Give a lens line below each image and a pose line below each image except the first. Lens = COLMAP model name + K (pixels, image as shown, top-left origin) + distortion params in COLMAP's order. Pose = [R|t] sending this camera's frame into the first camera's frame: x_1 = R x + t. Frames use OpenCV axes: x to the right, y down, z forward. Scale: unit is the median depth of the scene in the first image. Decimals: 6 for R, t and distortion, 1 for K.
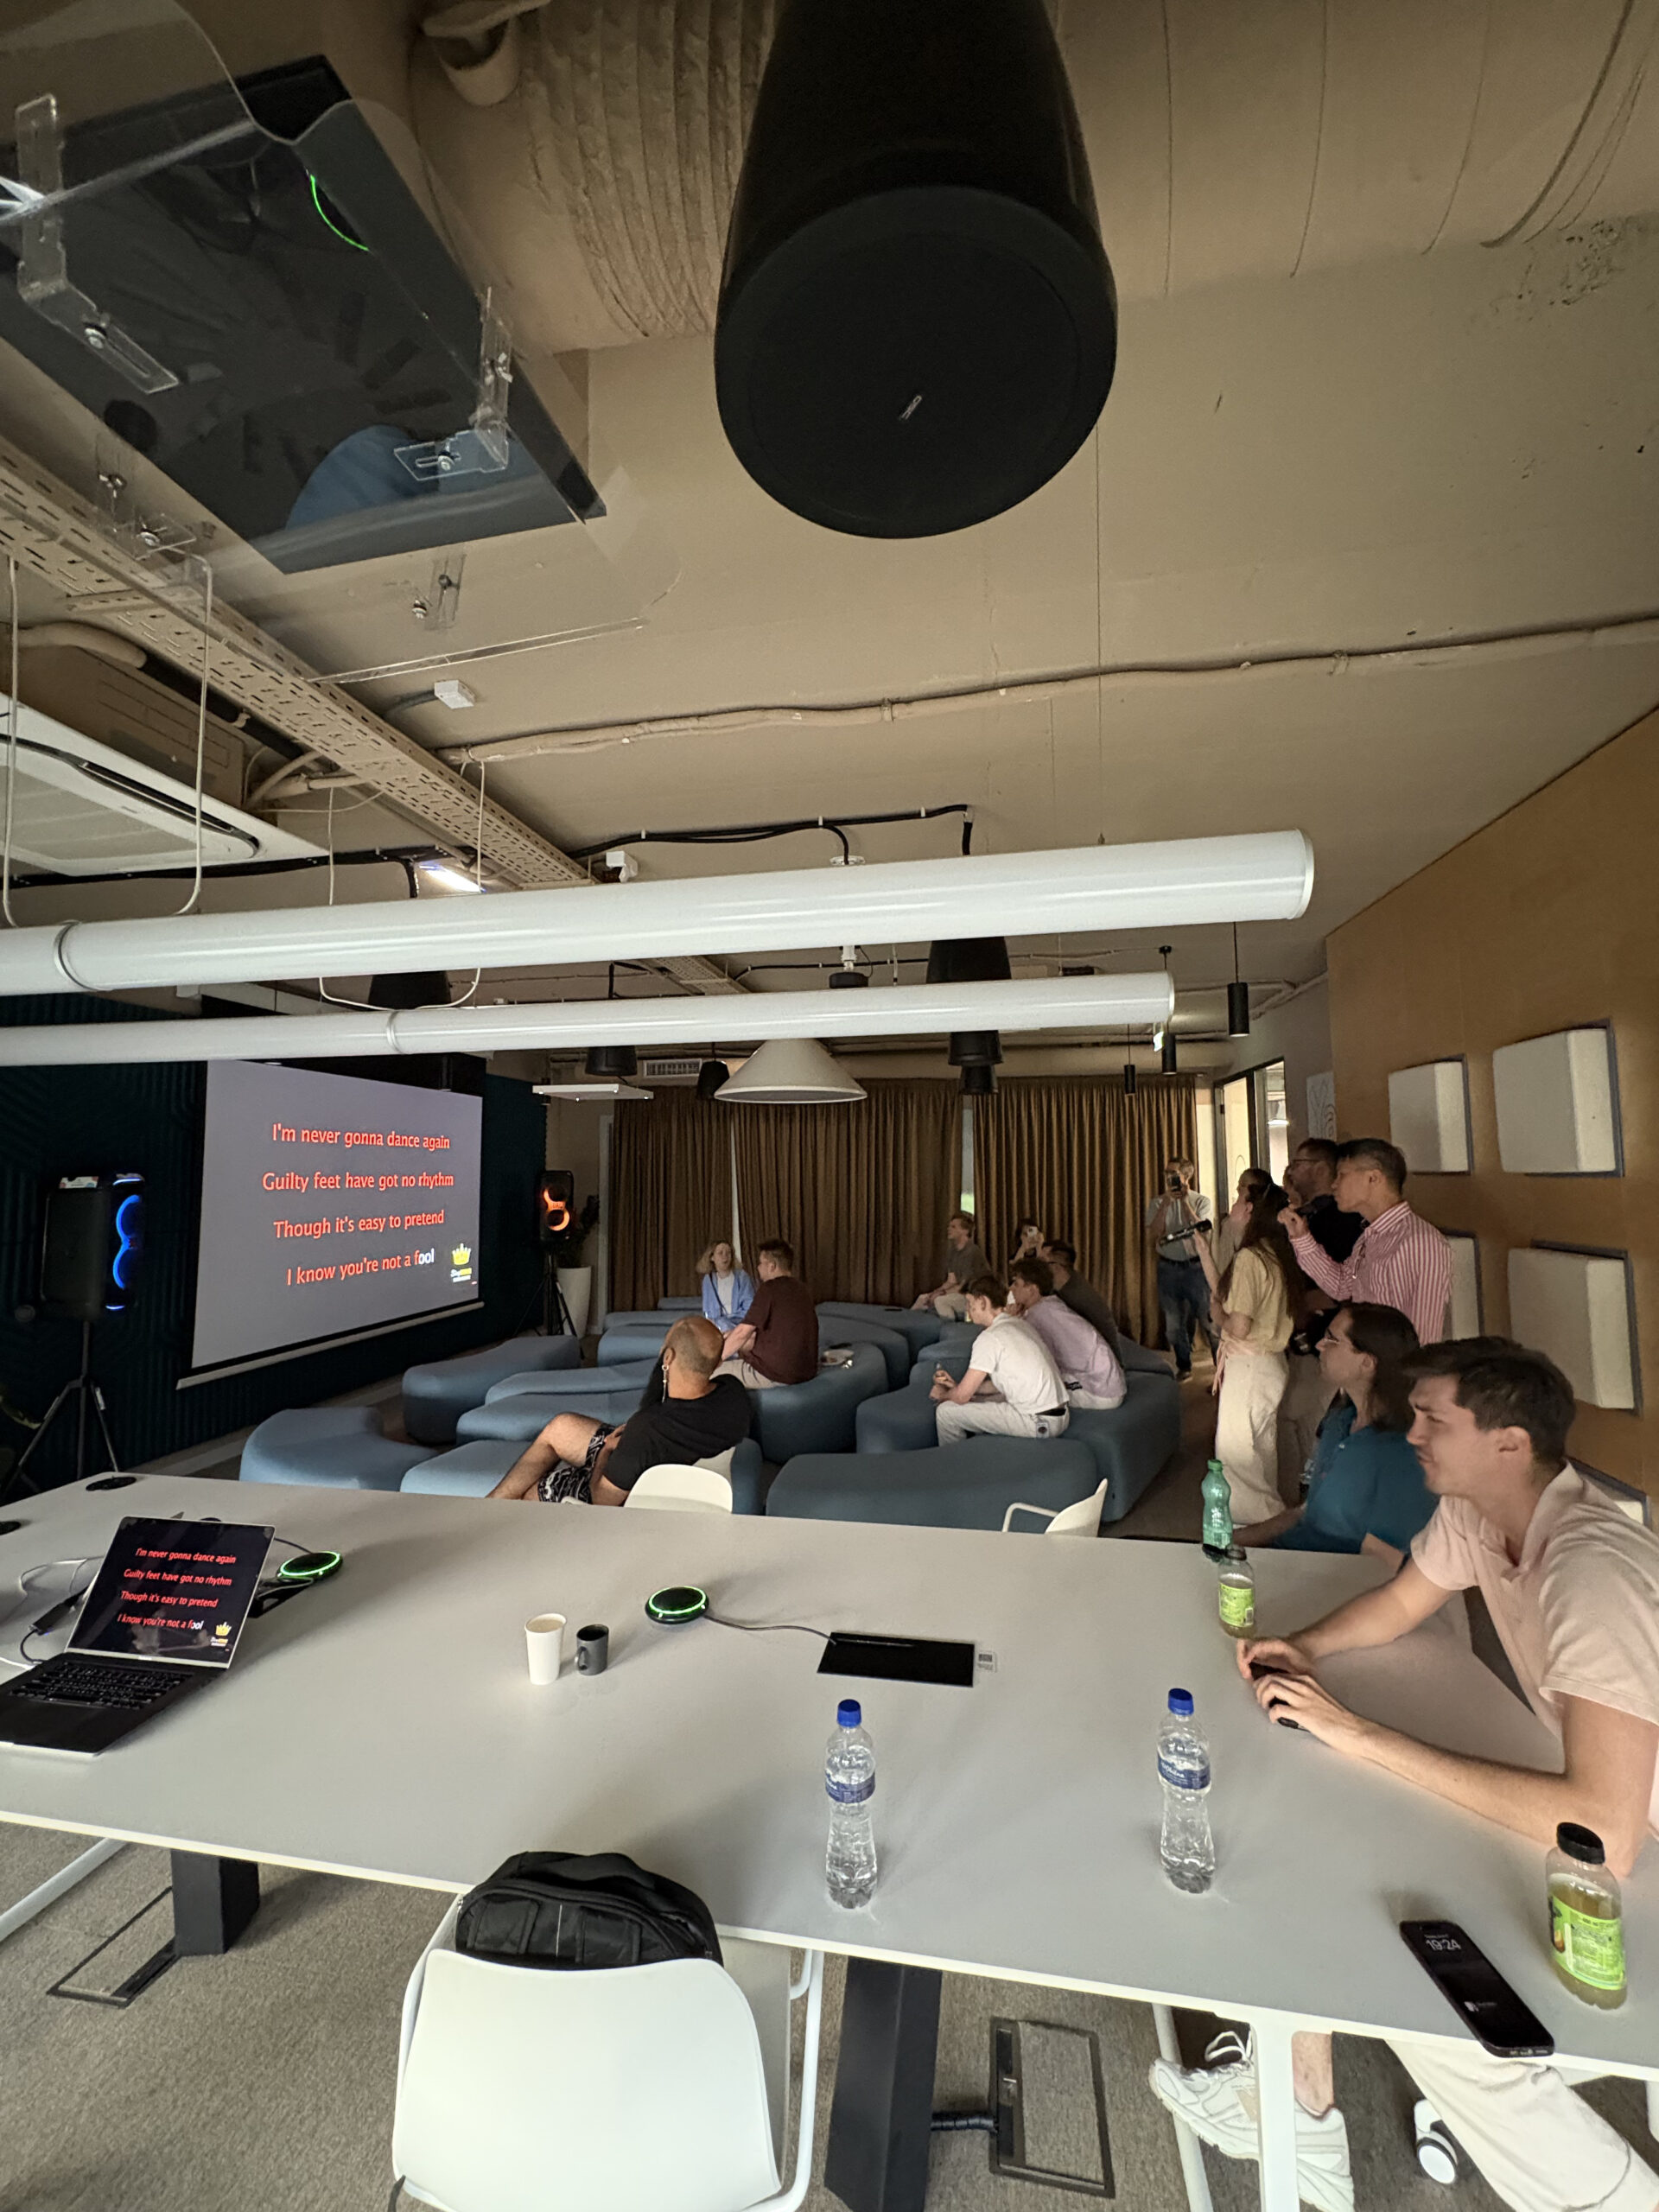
lens RADIAL K [[879.5, 0, 838.7], [0, 879.5, 1105.5], [0, 0, 1]] dist [-0.007534, -0.000159]
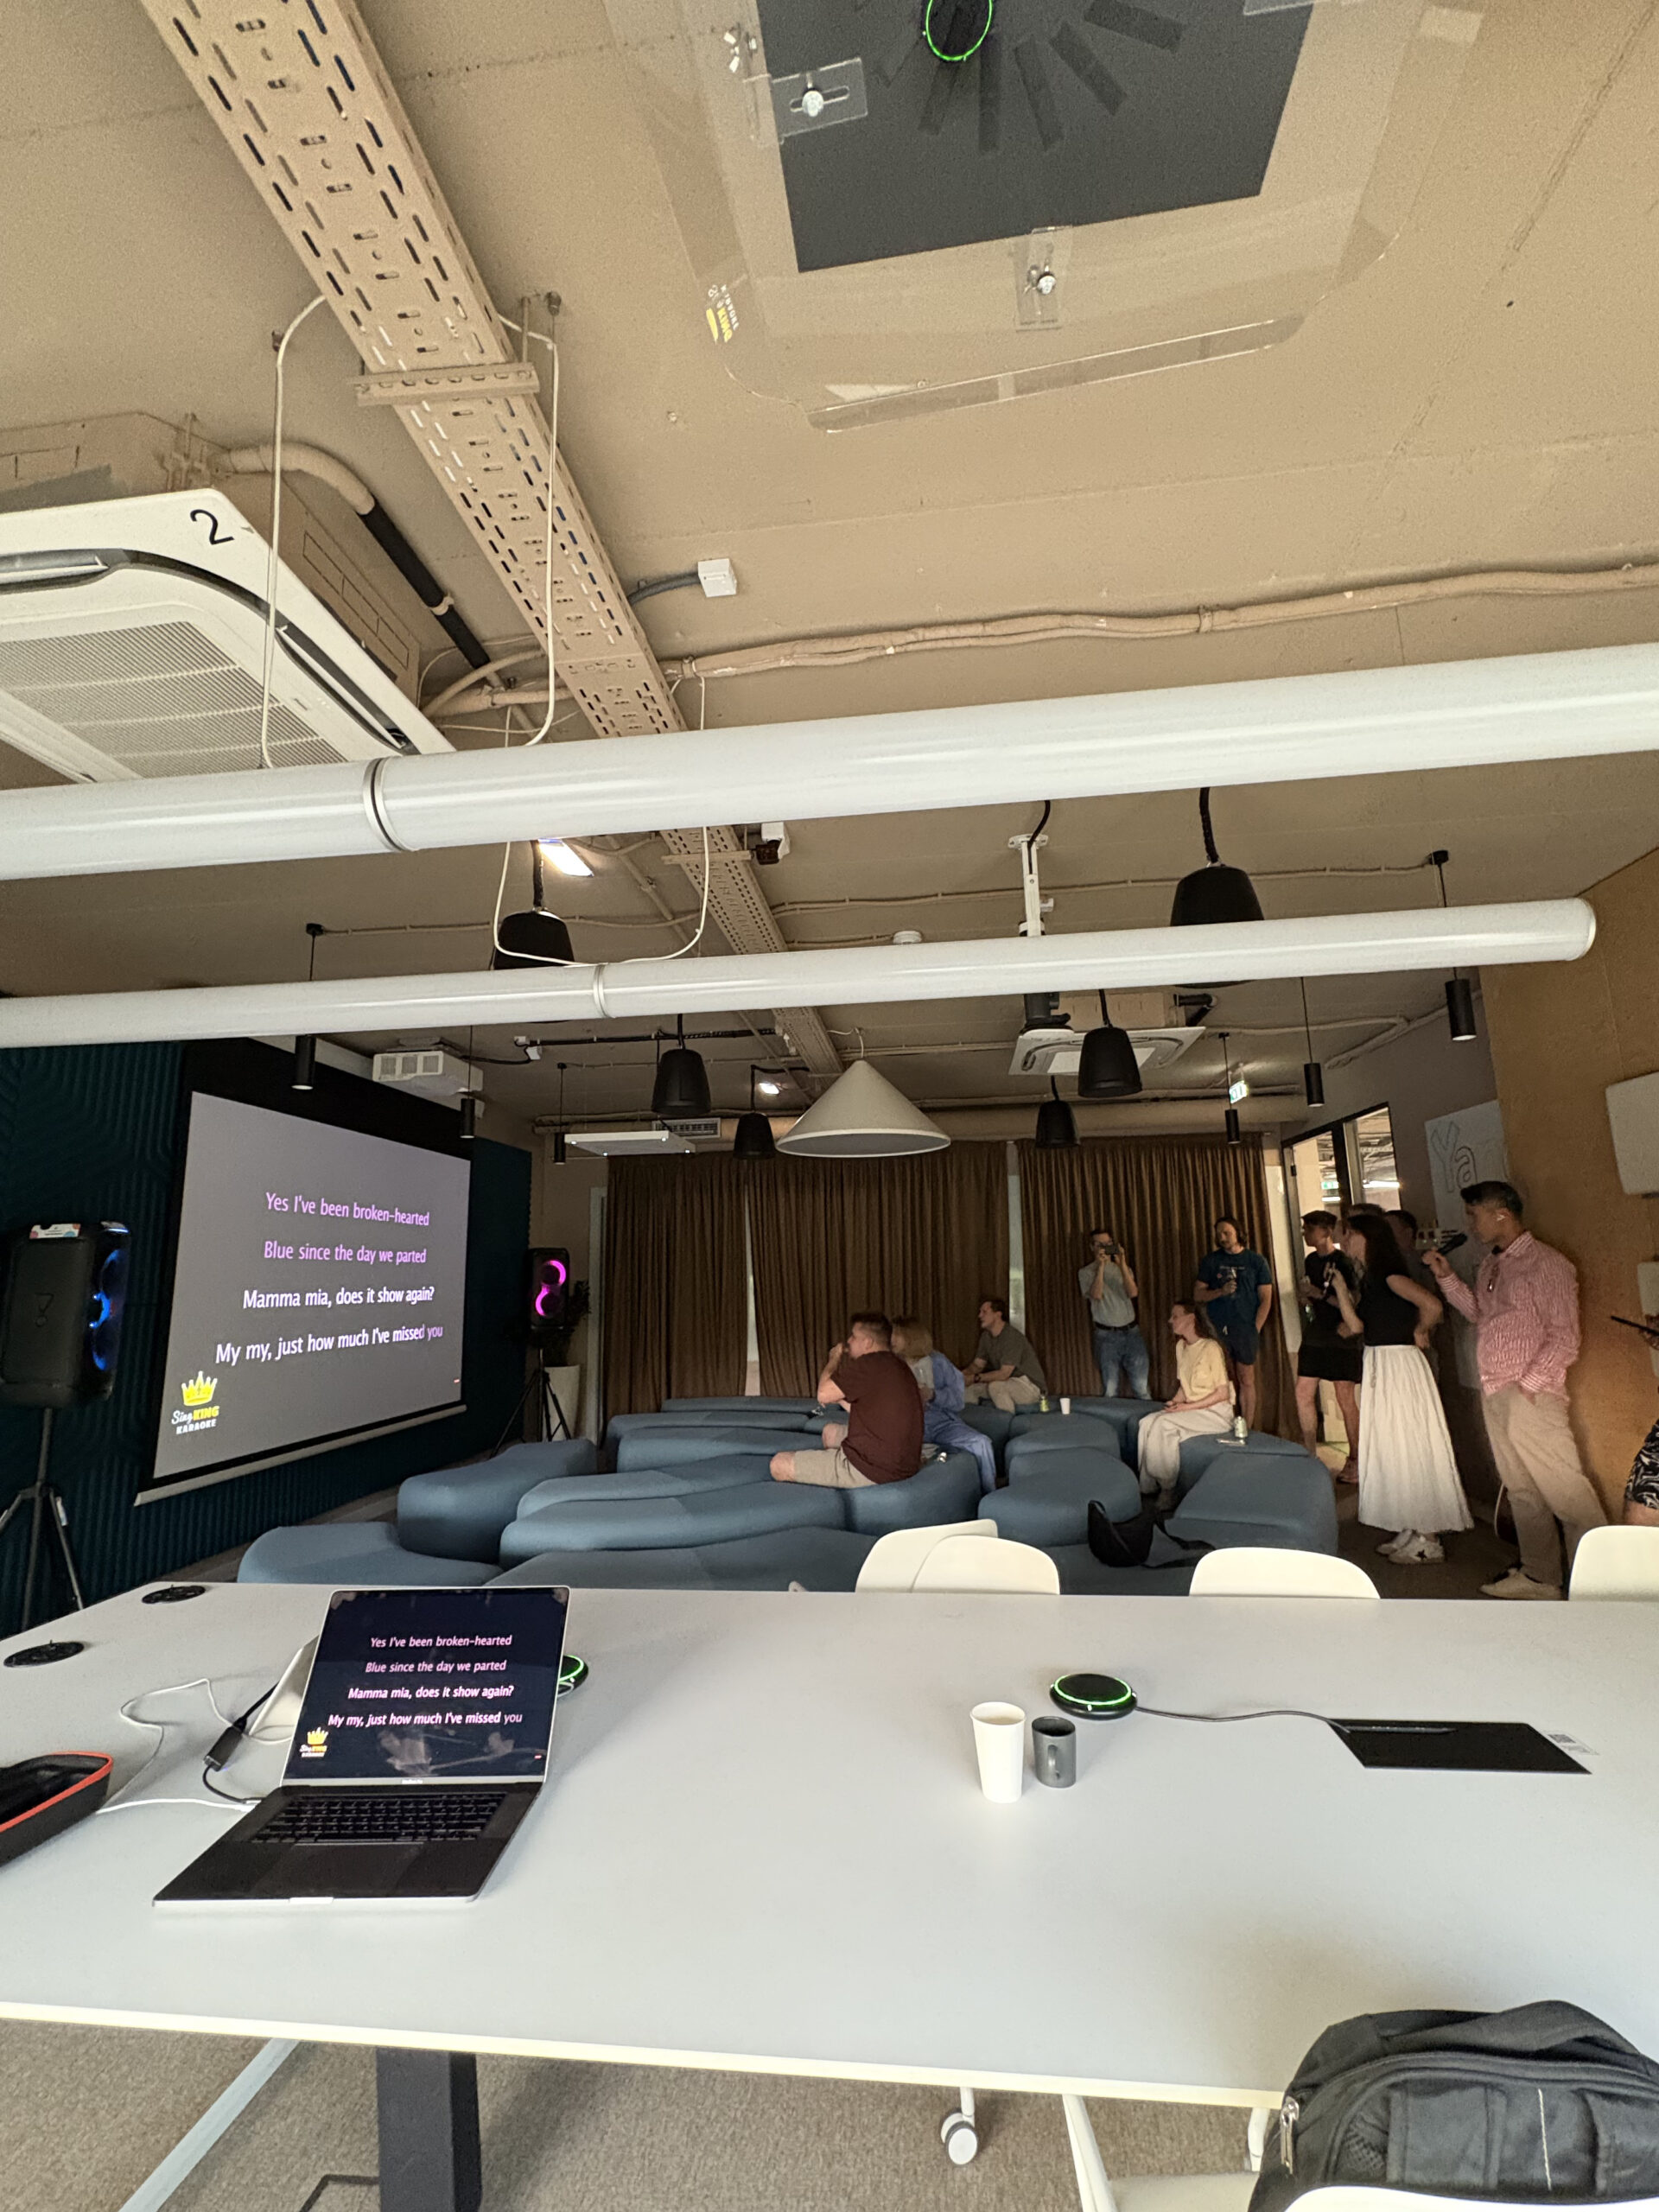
lens RADIAL K [[962.0, 0, 833.4], [0, 962.0, 1106.7], [0, 0, 1]] dist [-0.005180, 0.000991]
pose [[0.997913, -0.004041, 0.064444, -0.215342], [0.010597, 0.994757, -0.101719, 0.071924], [-0.063695, 0.102189, 0.992724, 0.072403]]
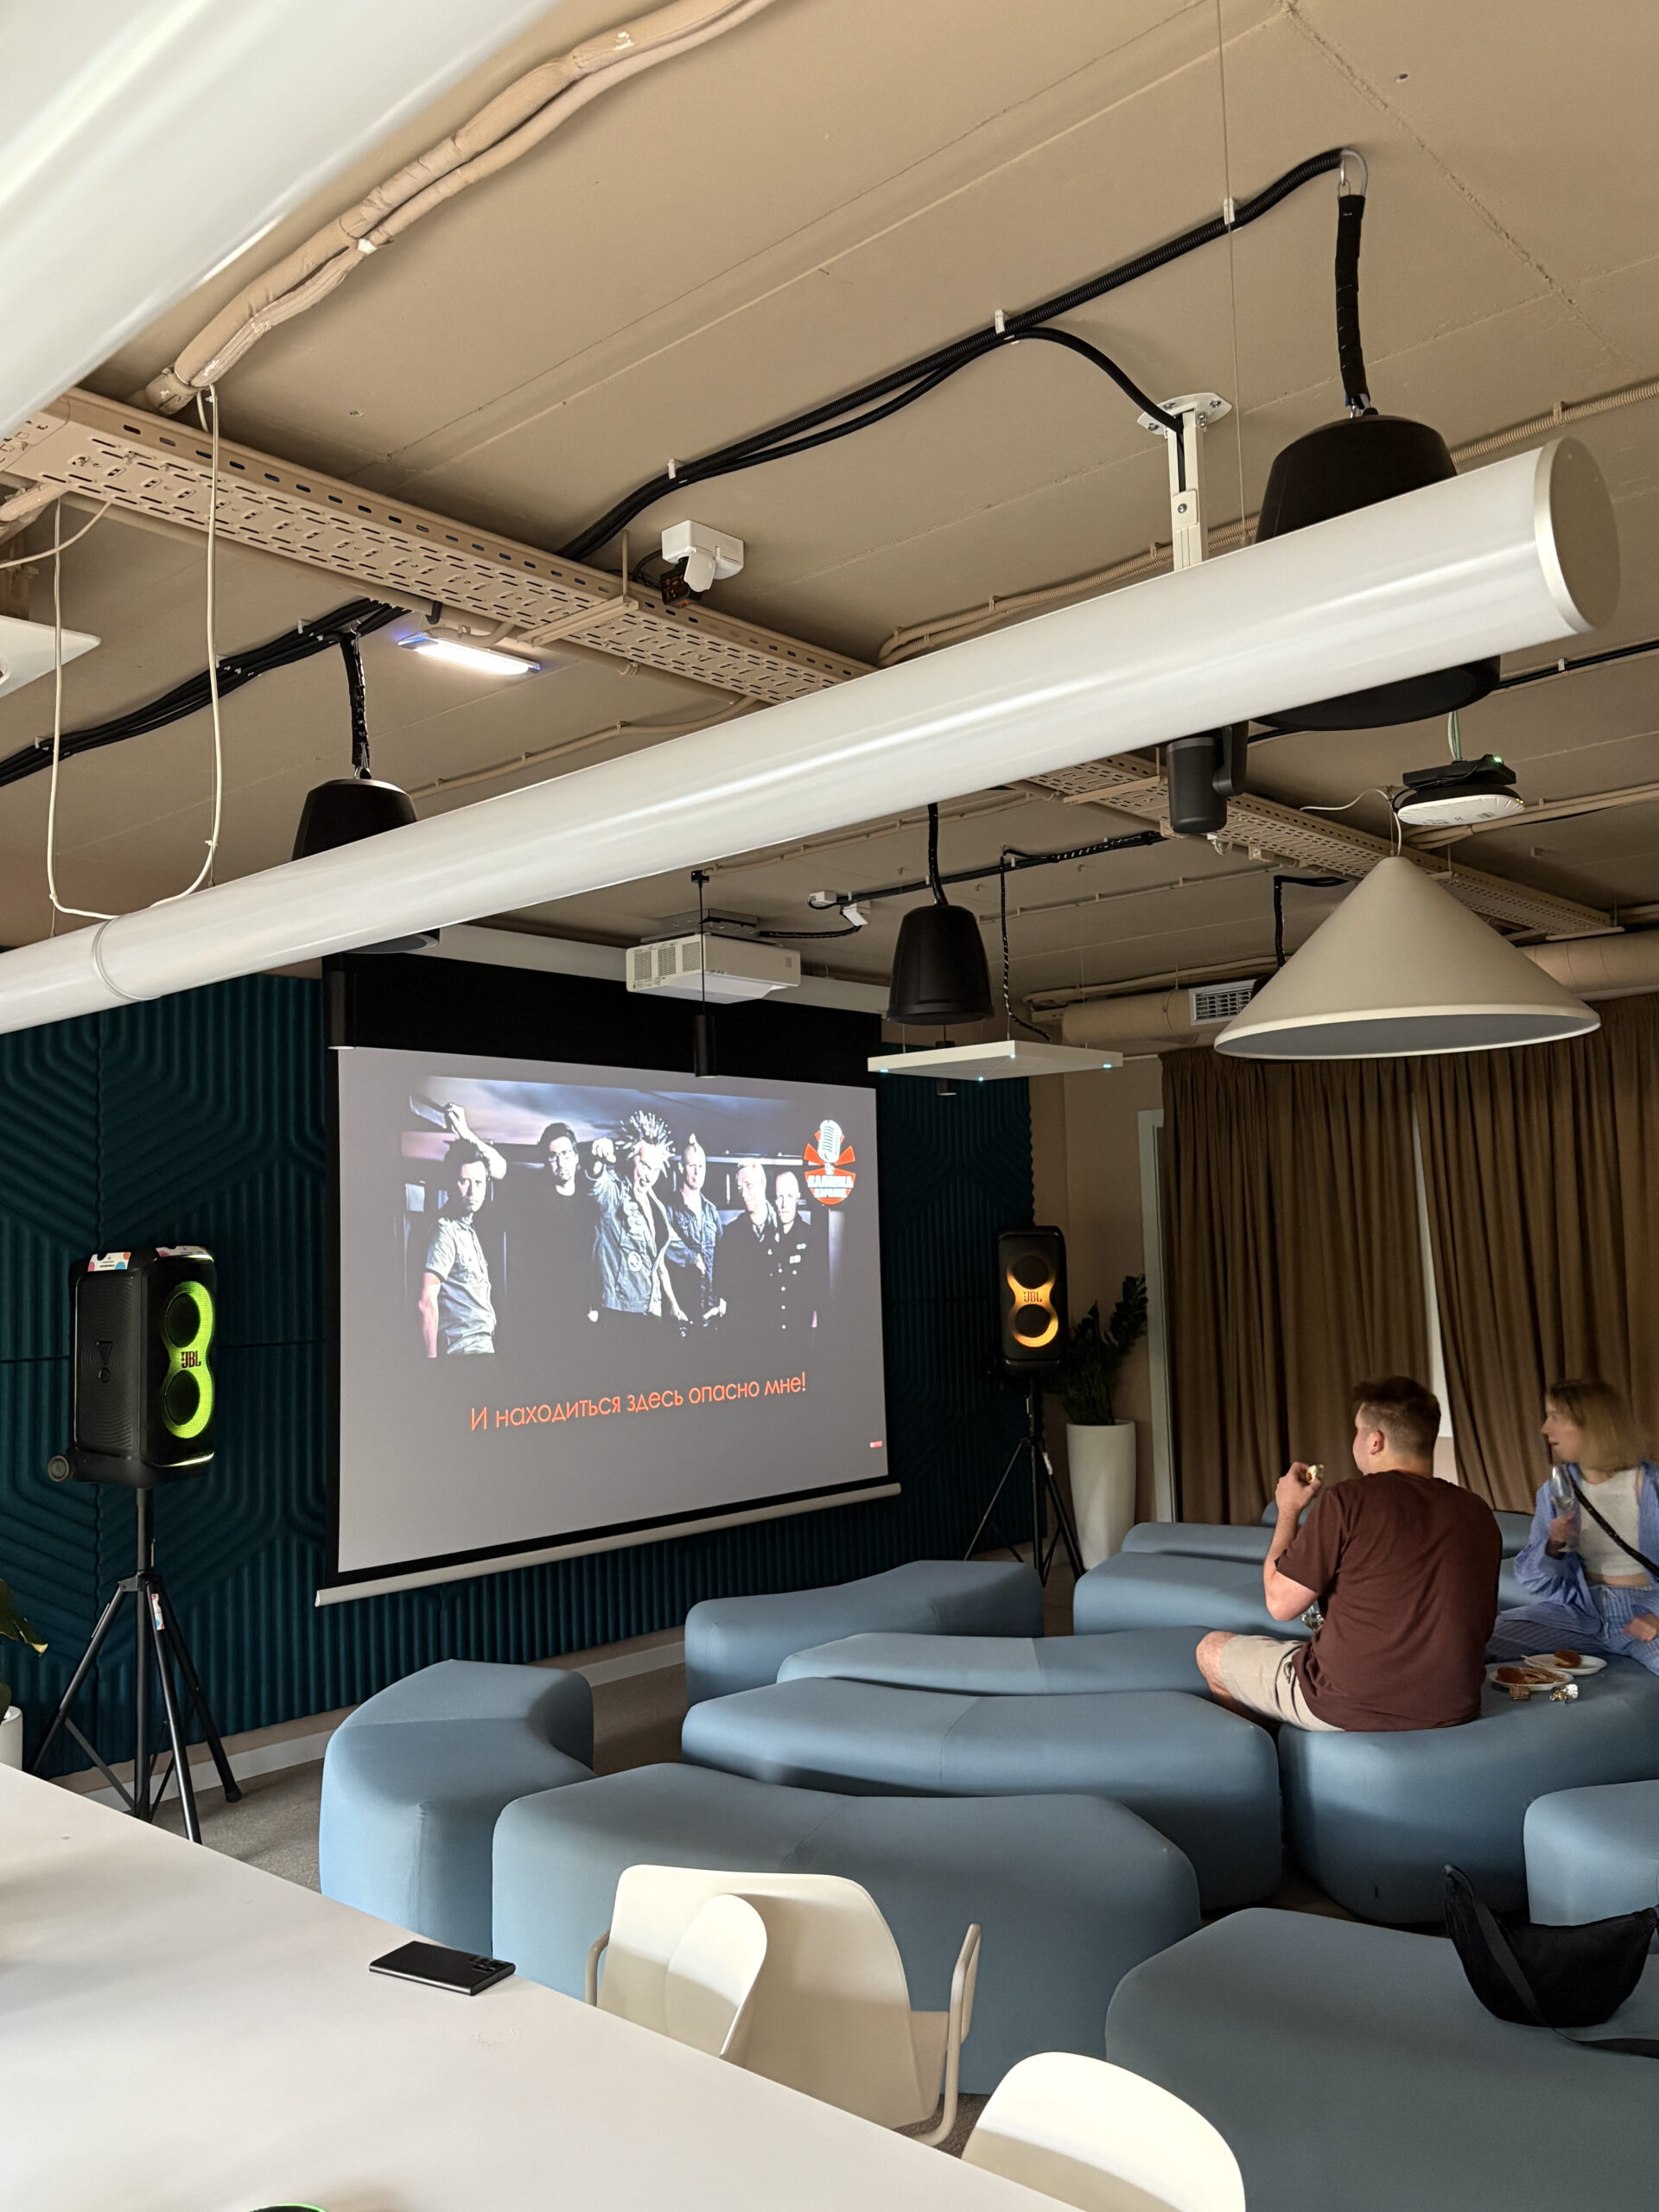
lens RADIAL K [[1758.2, 0, 842.2], [0, 1758.2, 1116.6], [0, 0, 1]] dist [0.006656, -0.013641]
pose [[0.845204, -0.055416, -0.531563, 0.245203], [0.061118, 0.998107, -0.006875, 0.025150], [0.530938, -0.026677, 0.846991, 0.218307]]
